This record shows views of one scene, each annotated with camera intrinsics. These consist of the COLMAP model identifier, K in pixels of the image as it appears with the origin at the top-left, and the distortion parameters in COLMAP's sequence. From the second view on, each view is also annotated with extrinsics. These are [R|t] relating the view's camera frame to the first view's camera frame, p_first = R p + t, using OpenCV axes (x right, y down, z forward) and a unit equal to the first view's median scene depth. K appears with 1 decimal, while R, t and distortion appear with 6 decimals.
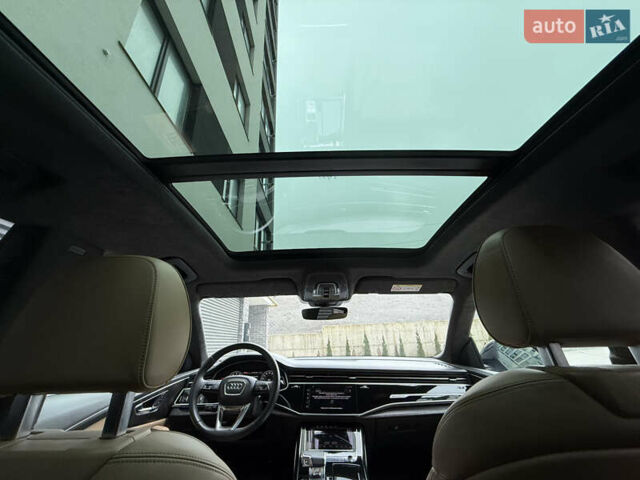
lens RADIAL K [[254.0, 0, 318.3], [0, 254.0, 239.4], [0, 0, 1]] dist [-0.001115, -0.000718]
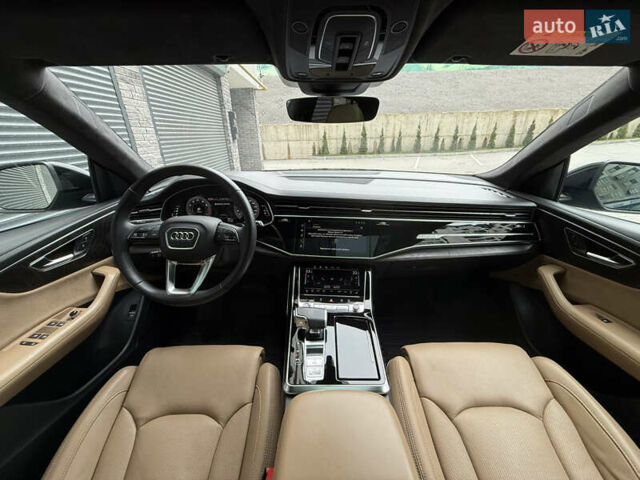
lens RADIAL K [[254.0, 0, 318.3], [0, 254.0, 239.4], [0, 0, 1]] dist [-0.001115, -0.000718]
pose [[0.999706, 0.008932, 0.022555, -0.010950], [-0.022259, 0.707419, 0.706444, 0.121109], [-0.009646, -0.706738, 0.707409, 0.471594]]
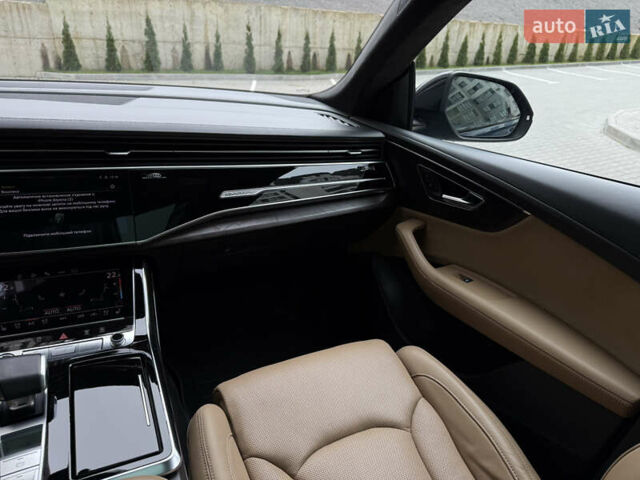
lens RADIAL K [[454.1, 0, 320.0], [0, 454.1, 240.0], [0, 0, 1]] dist [0.052806, -0.073839]
pose [[0.873558, -0.117179, 0.472403, 0.064200], [-0.258496, 0.710692, 0.654291, 0.140759], [-0.412403, -0.693676, 0.590541, 0.428211]]
